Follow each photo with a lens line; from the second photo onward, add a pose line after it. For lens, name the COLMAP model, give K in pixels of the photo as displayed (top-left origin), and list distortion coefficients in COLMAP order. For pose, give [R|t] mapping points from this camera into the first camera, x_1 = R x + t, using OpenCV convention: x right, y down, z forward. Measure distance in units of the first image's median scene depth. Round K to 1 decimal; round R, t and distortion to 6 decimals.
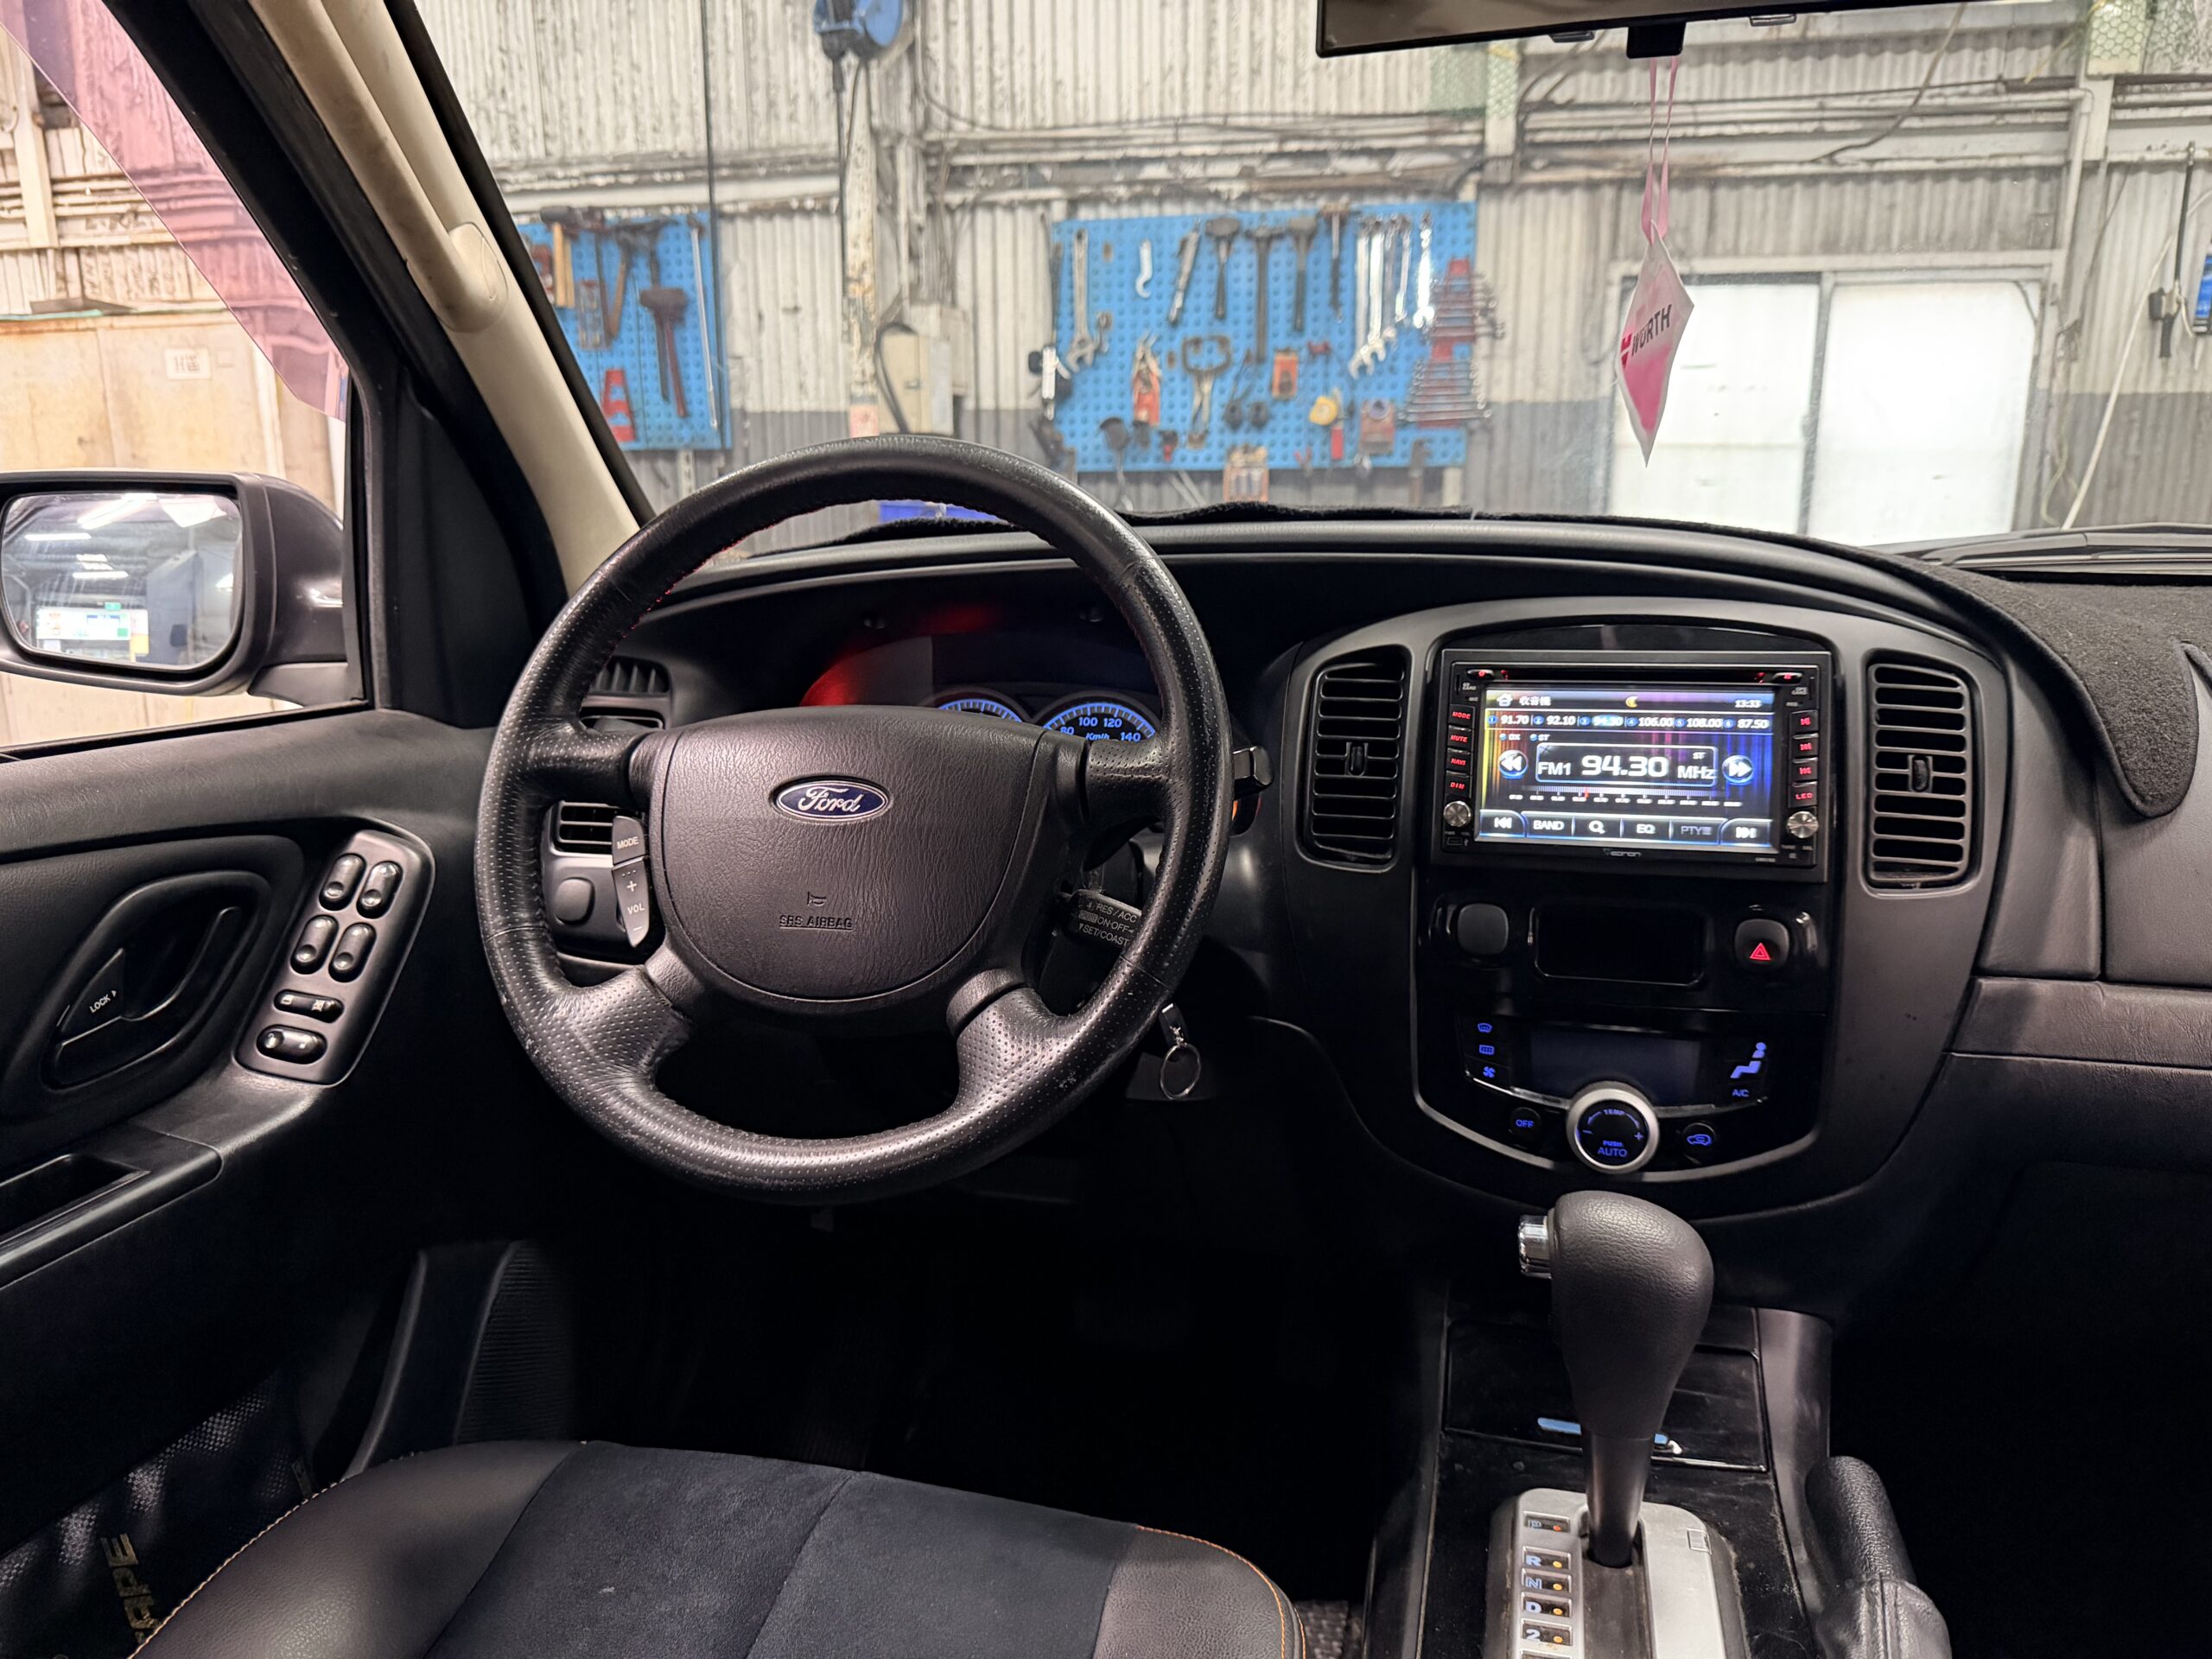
lens RADIAL K [[1686.4, 0, 1123.2], [0, 1686.4, 833.1], [0, 0, 1]] dist [0.042619, -0.060725]
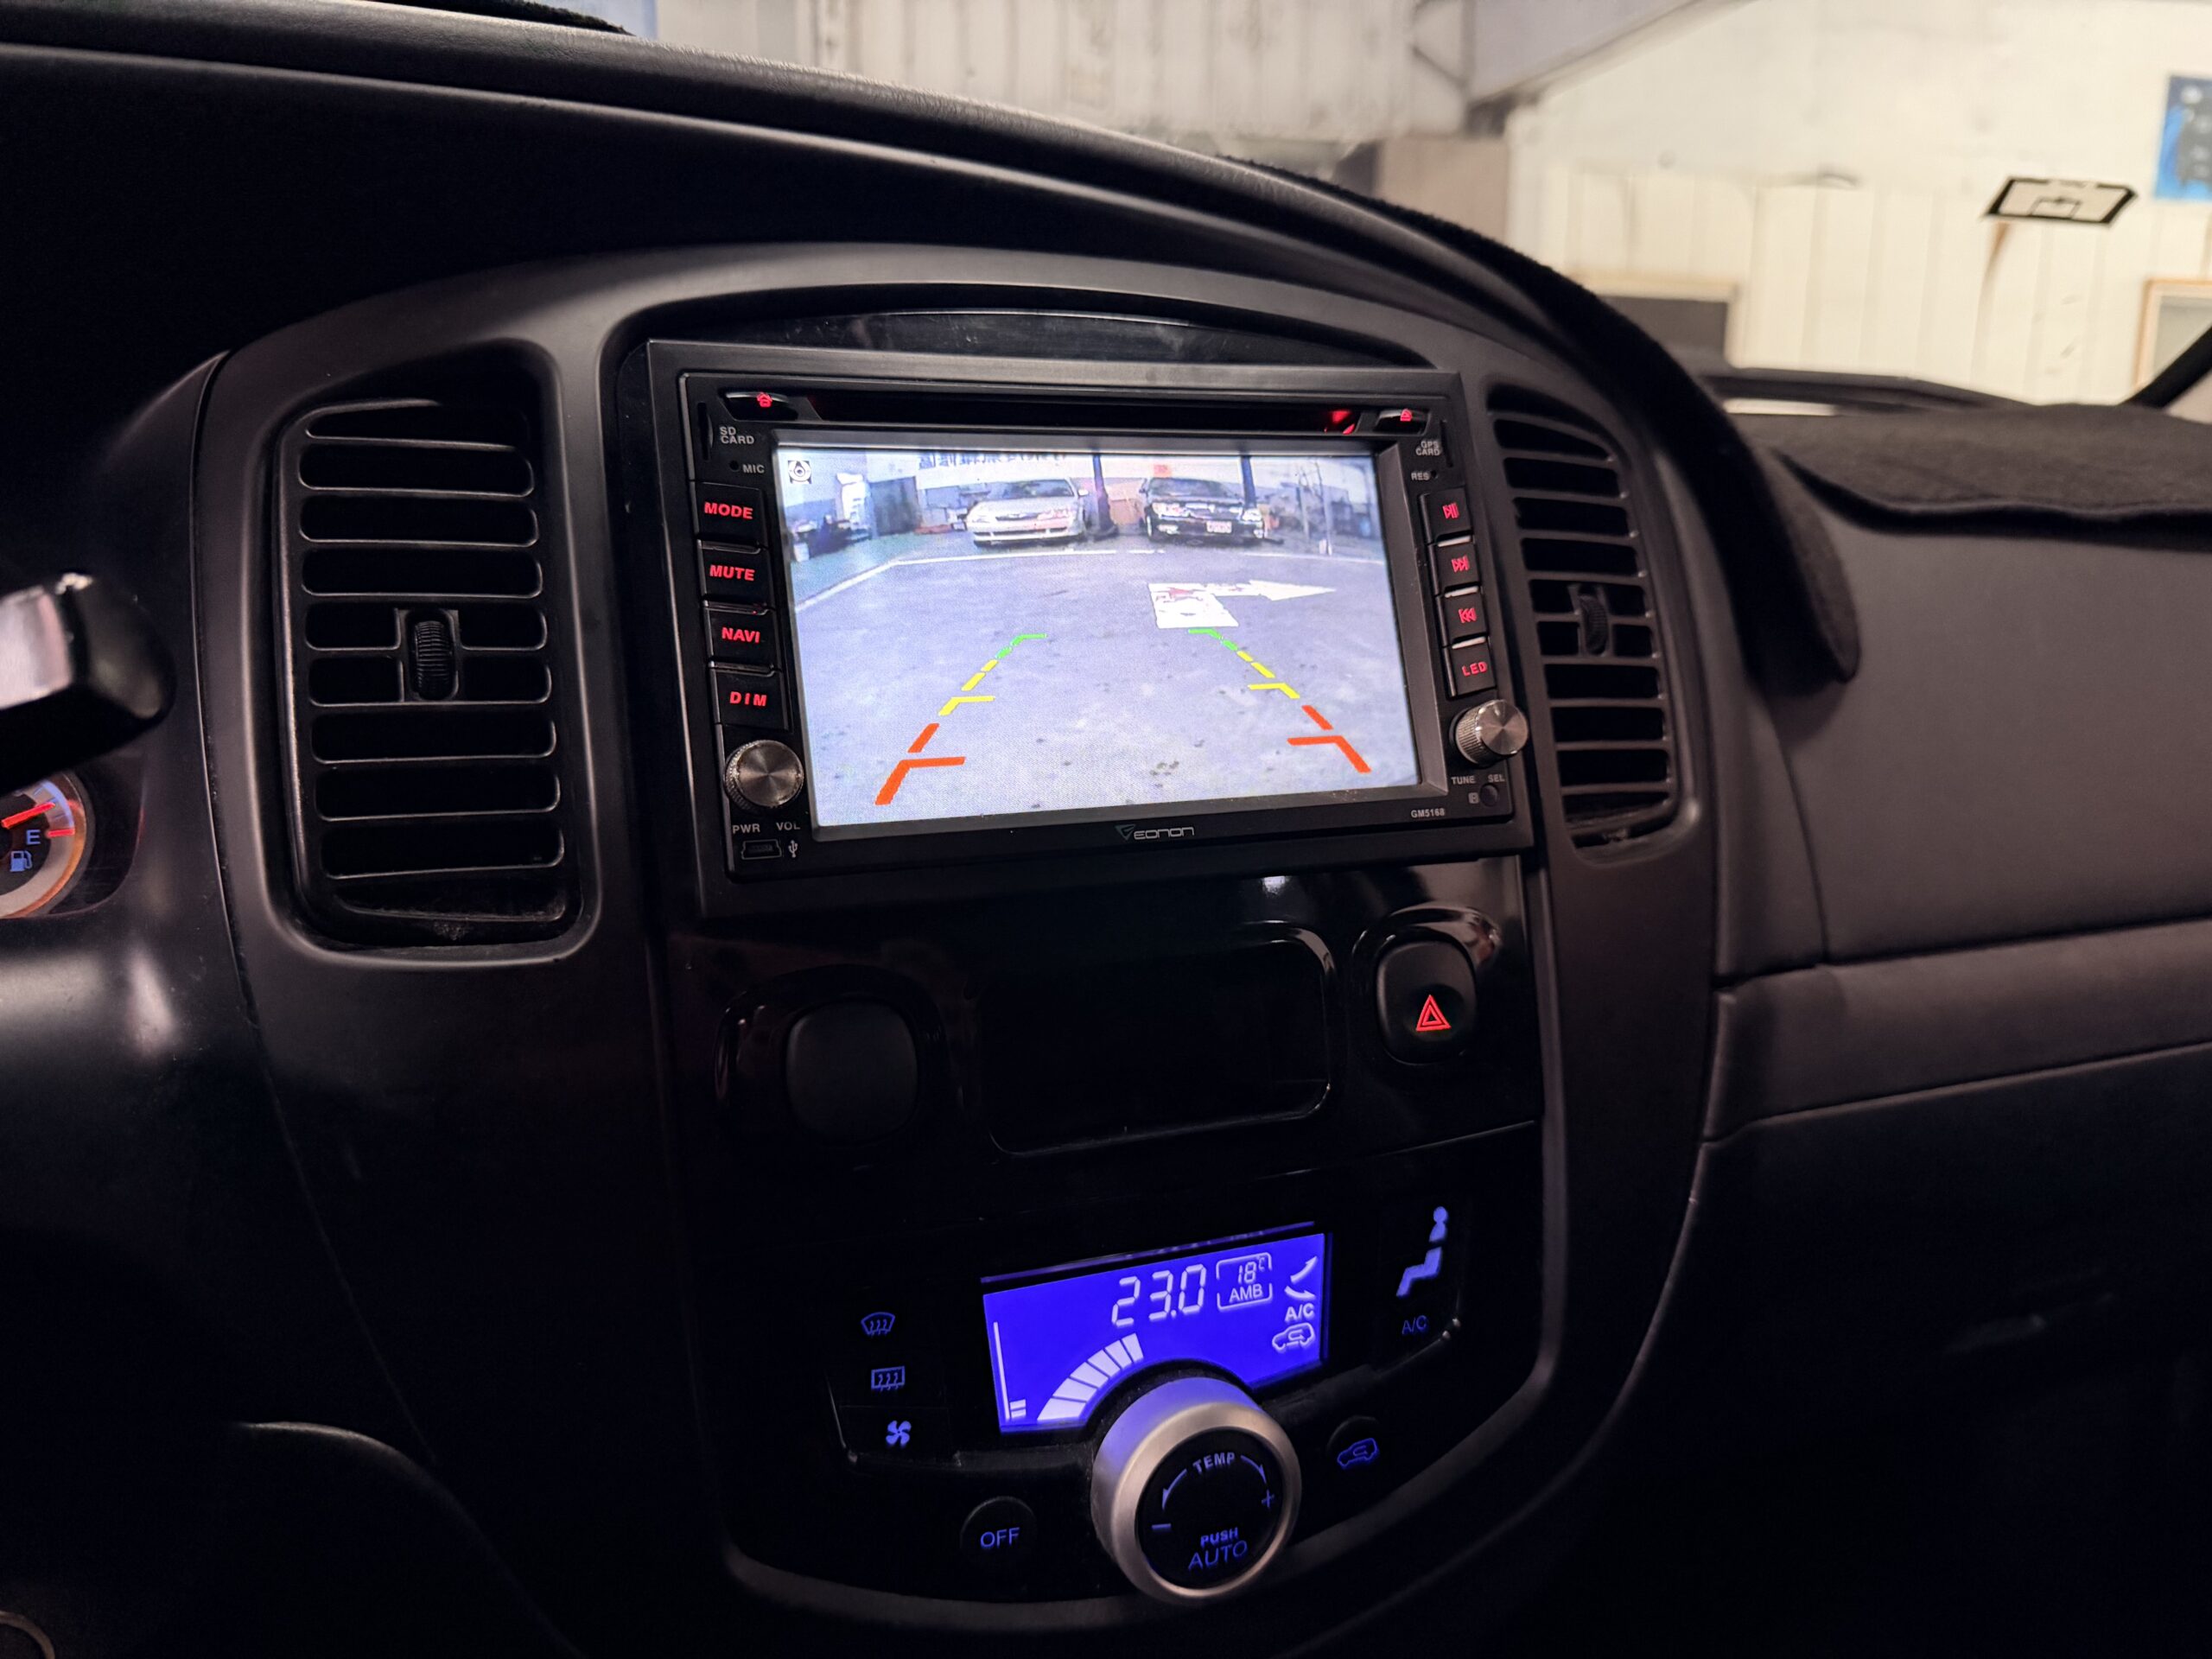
lens RADIAL K [[1686.4, 0, 1120.1], [0, 1686.4, 832.2], [0, 0, 1]] dist [0.042619, -0.060725]
pose [[0.815038, -0.106249, 0.569582, 0.045818], [0.110949, 0.993471, 0.026559, -0.000100], [-0.568685, 0.041548, 0.821505, 0.579289]]
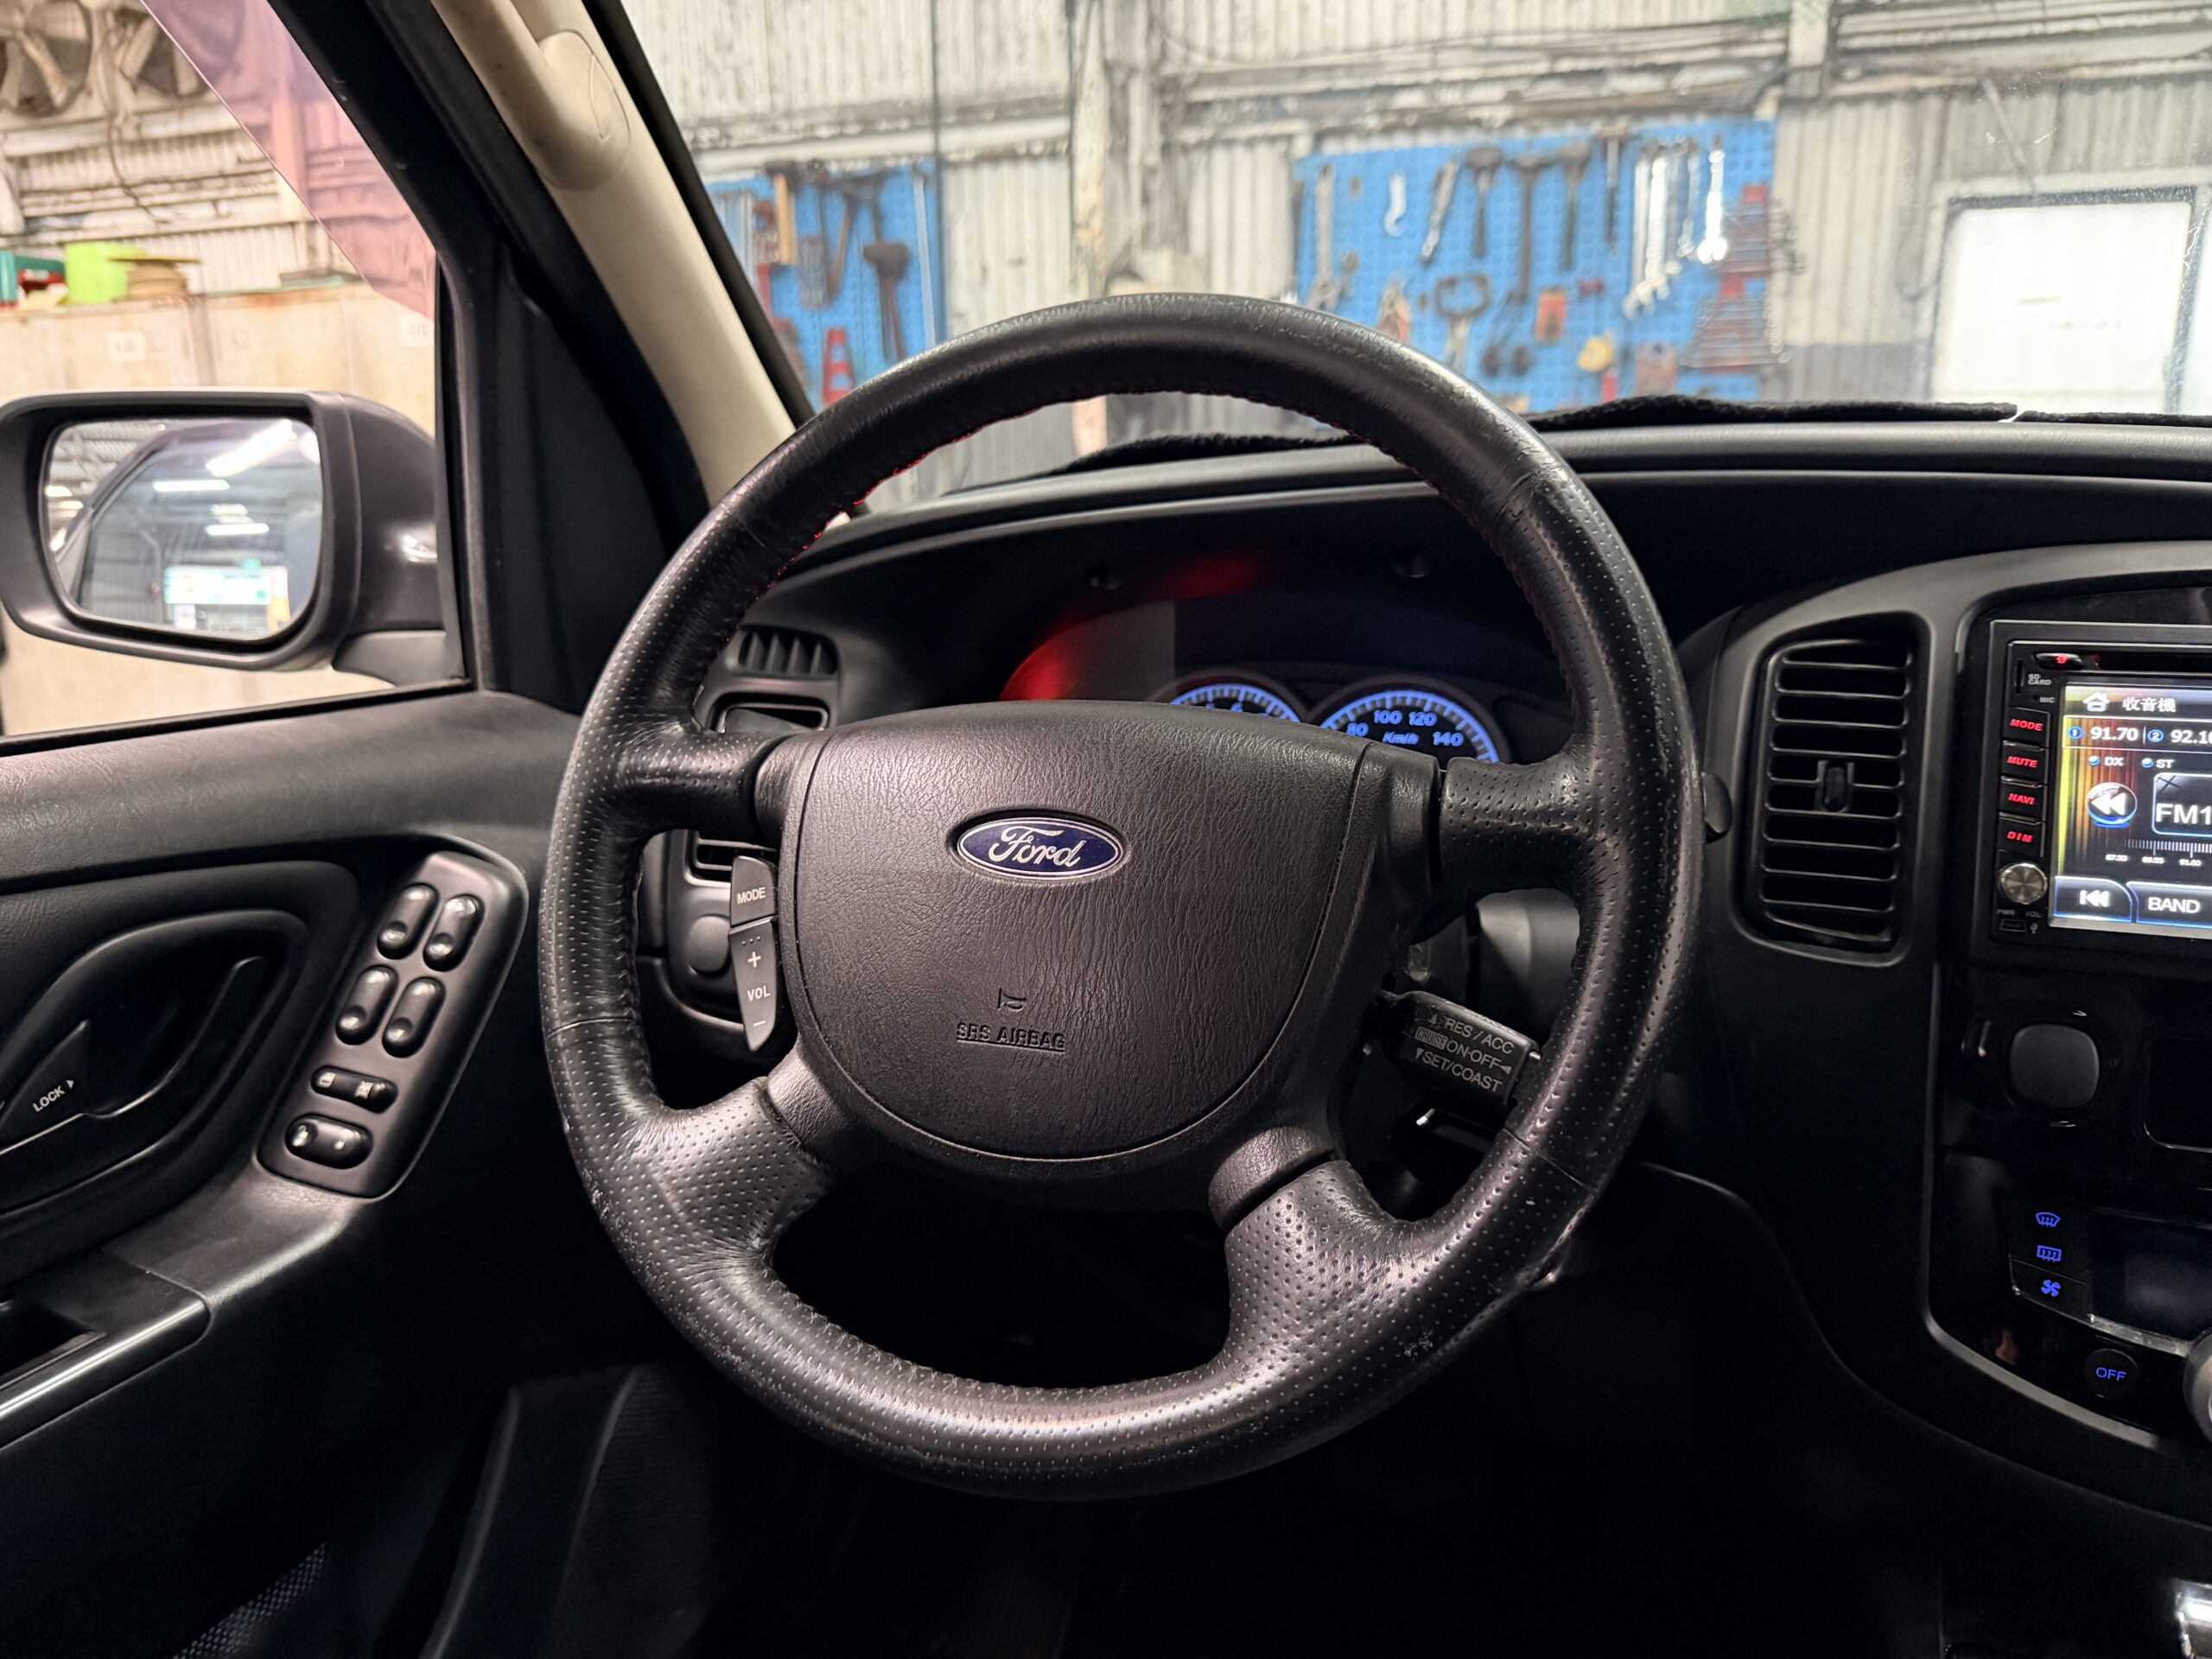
lens RADIAL K [[1686.4, 0, 1092.7], [0, 1686.4, 840.9], [0, 0, 1]] dist [0.042619, -0.060725]
pose [[0.989465, 0.024032, -0.142765, -0.047531], [-0.021035, 0.999526, 0.022465, -0.030005], [0.143238, -0.019226, 0.989502, 0.286504]]
